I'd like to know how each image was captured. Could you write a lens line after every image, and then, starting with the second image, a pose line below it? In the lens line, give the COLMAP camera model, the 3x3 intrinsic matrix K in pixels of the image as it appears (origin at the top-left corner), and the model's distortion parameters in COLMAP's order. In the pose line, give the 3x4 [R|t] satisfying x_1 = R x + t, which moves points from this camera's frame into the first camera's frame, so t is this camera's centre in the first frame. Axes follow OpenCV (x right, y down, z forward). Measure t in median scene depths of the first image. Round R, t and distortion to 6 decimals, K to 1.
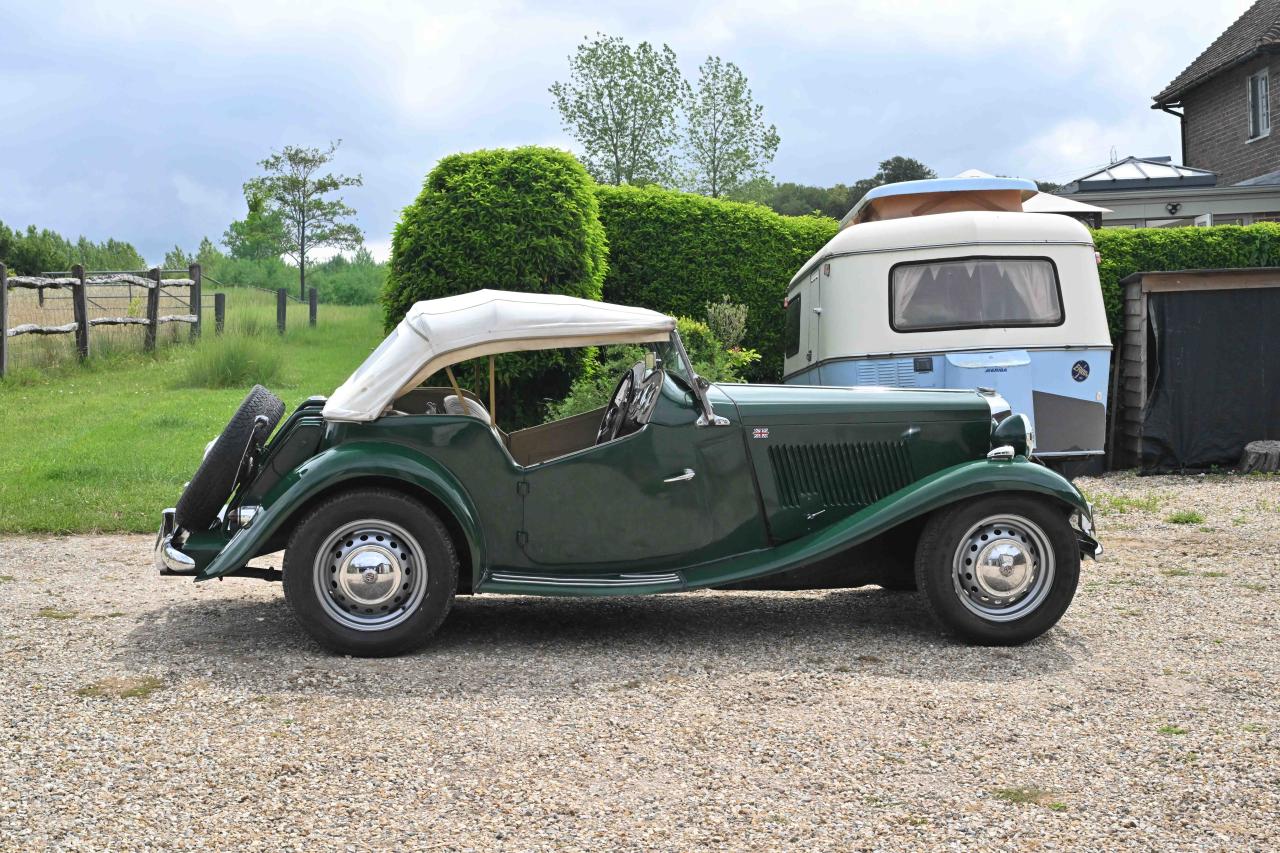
lens RADIAL K [[1966.6, 0, 638.6], [0, 1966.6, 401.3], [0, 0, 1]] dist [-0.012835, 0.037121]
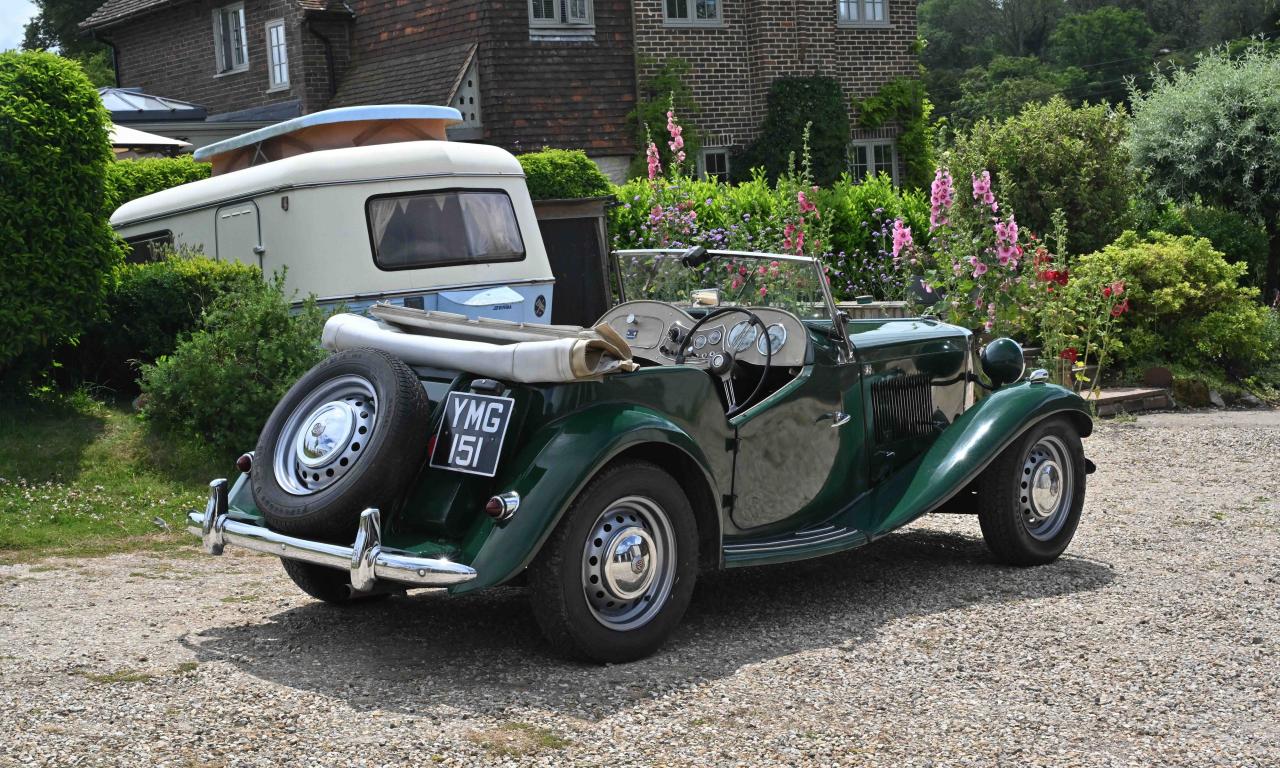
lens RADIAL K [[2039.1, 0, 629.9], [0, 2039.1, 382.0], [0, 0, 1]] dist [0.006523, -0.039737]
pose [[0.778062, -0.057814, 0.625521, -0.409240], [0.047359, 0.998321, 0.033362, -0.010244], [-0.626400, 0.003666, 0.779494, 0.197314]]
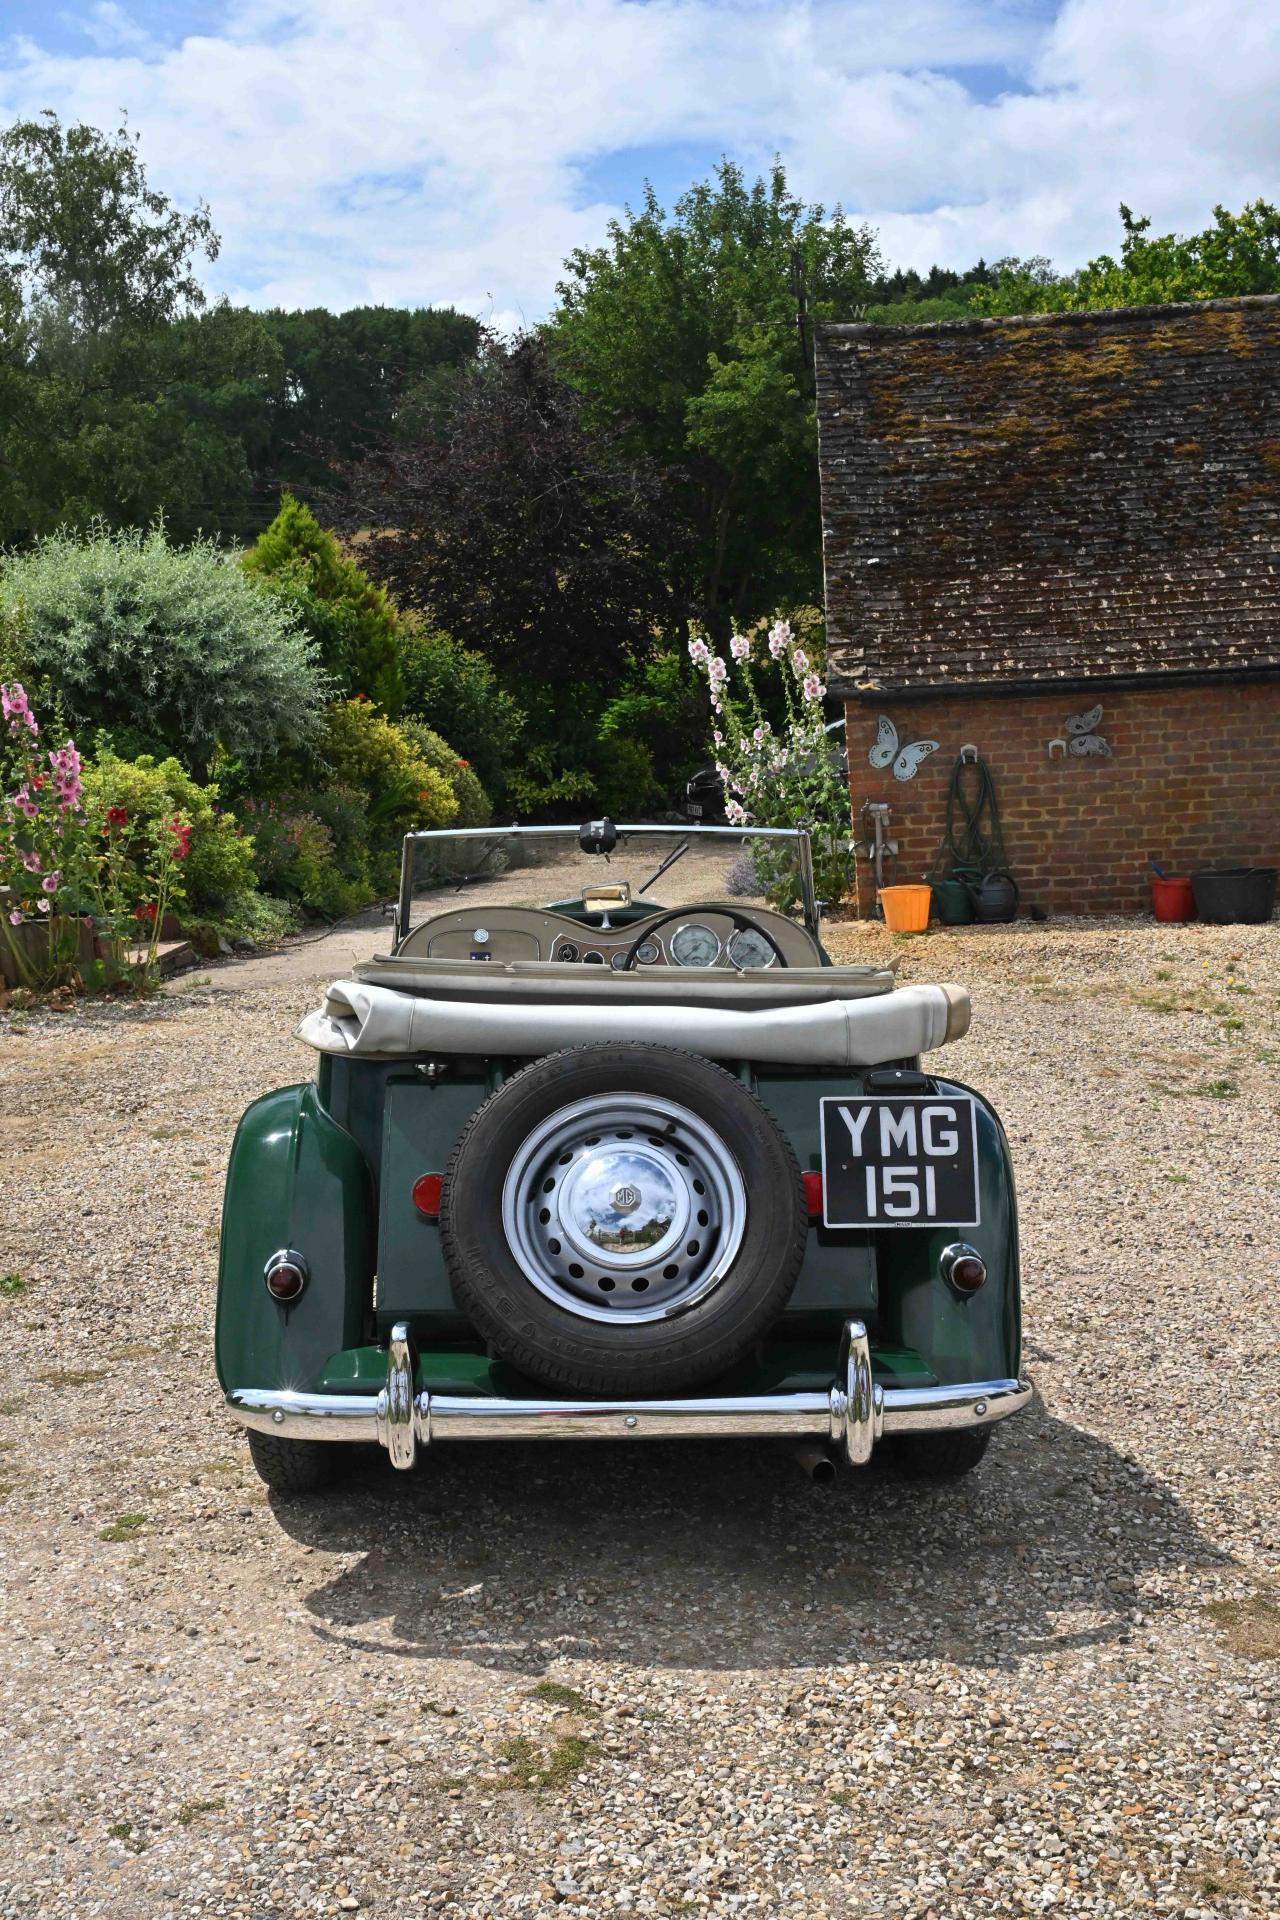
lens RADIAL K [[2141.1, 0, 648.6], [0, 2141.1, 989.7], [0, 0, 1]] dist [0.005782, 0.012819]
pose [[0.085028, -0.146956, 0.985482, -0.442326], [0.087458, 0.986347, 0.139539, -0.056949], [-0.992533, 0.074323, 0.096720, 0.624463]]
